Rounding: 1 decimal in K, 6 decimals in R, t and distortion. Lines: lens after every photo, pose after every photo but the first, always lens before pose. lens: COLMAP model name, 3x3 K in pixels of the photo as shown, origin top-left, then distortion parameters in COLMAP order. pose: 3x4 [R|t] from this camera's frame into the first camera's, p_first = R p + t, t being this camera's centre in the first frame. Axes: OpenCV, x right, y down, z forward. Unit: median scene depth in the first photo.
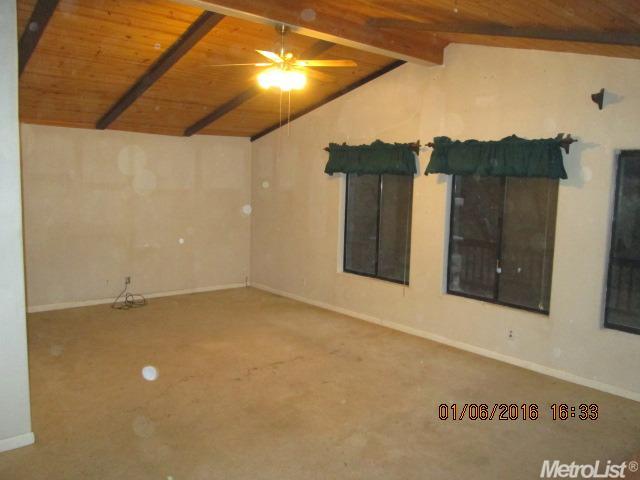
lens RADIAL K [[535.2, 0, 320.0], [0, 535.2, 240.0], [0, 0, 1]] dist [-0.039962, 0.006499]
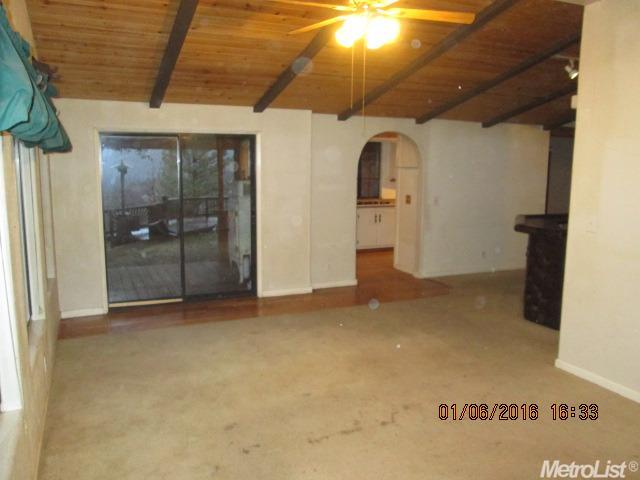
lens RADIAL K [[535.2, 0, 320.0], [0, 535.2, 240.0], [0, 0, 1]] dist [-0.039962, 0.006499]
pose [[-0.960085, -0.074968, 0.269474, -0.198264], [-0.003306, 0.966387, 0.257072, -0.173983], [-0.279688, 0.245920, -0.928061, 1.514547]]
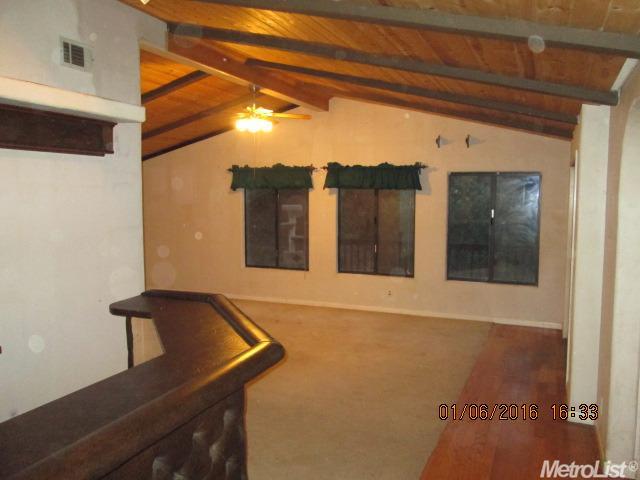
lens RADIAL K [[535.2, 0, 320.0], [0, 535.2, 240.0], [0, 0, 1]] dist [-0.039962, 0.006499]
pose [[0.895826, -0.065397, 0.439567, -0.449876], [0.072330, 0.997380, 0.000980, 0.009797], [-0.438479, 0.030916, 0.898209, -0.266203]]
